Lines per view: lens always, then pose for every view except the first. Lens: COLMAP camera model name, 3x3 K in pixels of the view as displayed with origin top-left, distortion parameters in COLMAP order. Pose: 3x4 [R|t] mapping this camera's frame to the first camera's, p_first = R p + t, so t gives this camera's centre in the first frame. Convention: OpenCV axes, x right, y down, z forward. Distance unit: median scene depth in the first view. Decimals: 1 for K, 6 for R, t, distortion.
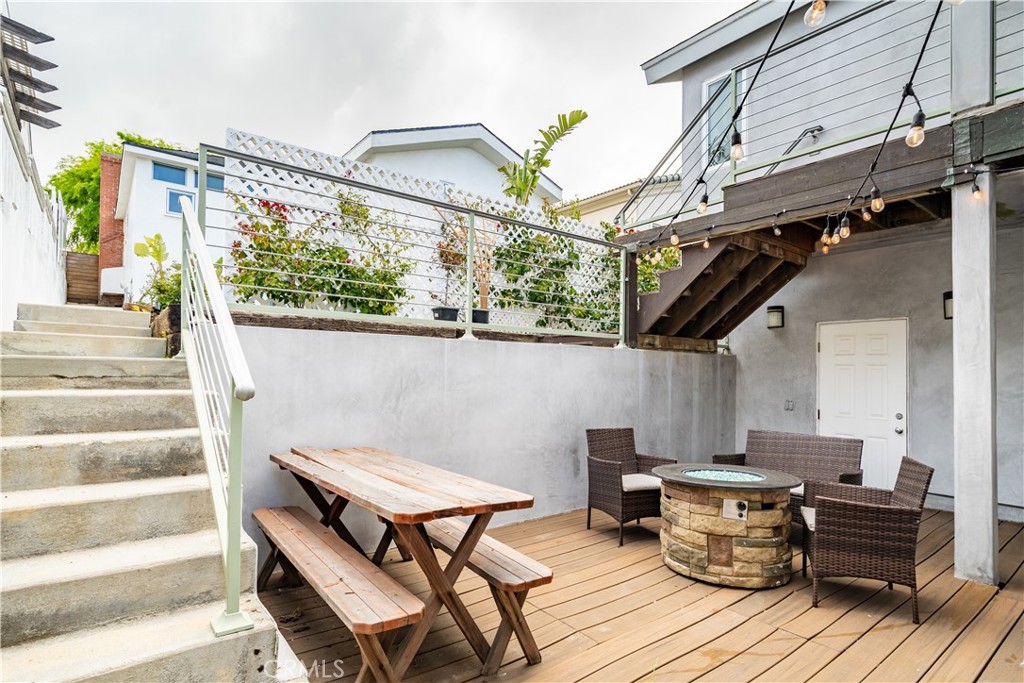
lens RADIAL K [[524.0, 0, 511.0], [0, 524.0, 356.4], [0, 0, 1]] dist [0.000391, 0.000774]
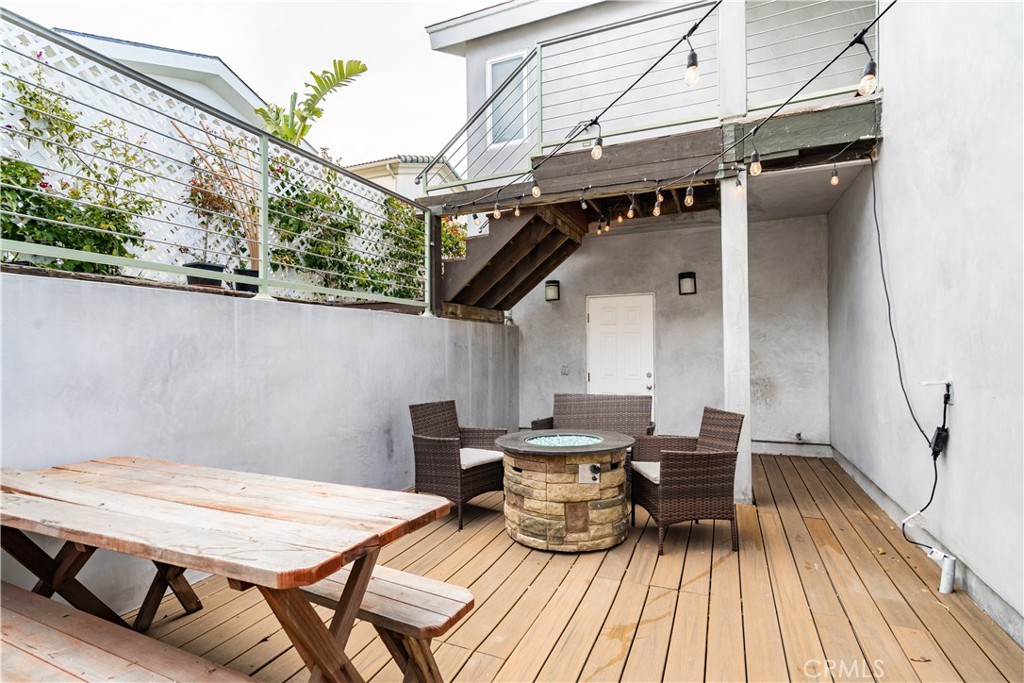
lens RADIAL K [[503.1, 0, 512.0], [0, 503.1, 341.5], [0, 0, 1]] dist [0.000352, 0.000647]
pose [[0.881502, -0.016108, 0.471906, -0.092318], [0.008481, 0.999797, 0.018285, 0.015135], [-0.472105, -0.012116, 0.881459, 0.147308]]
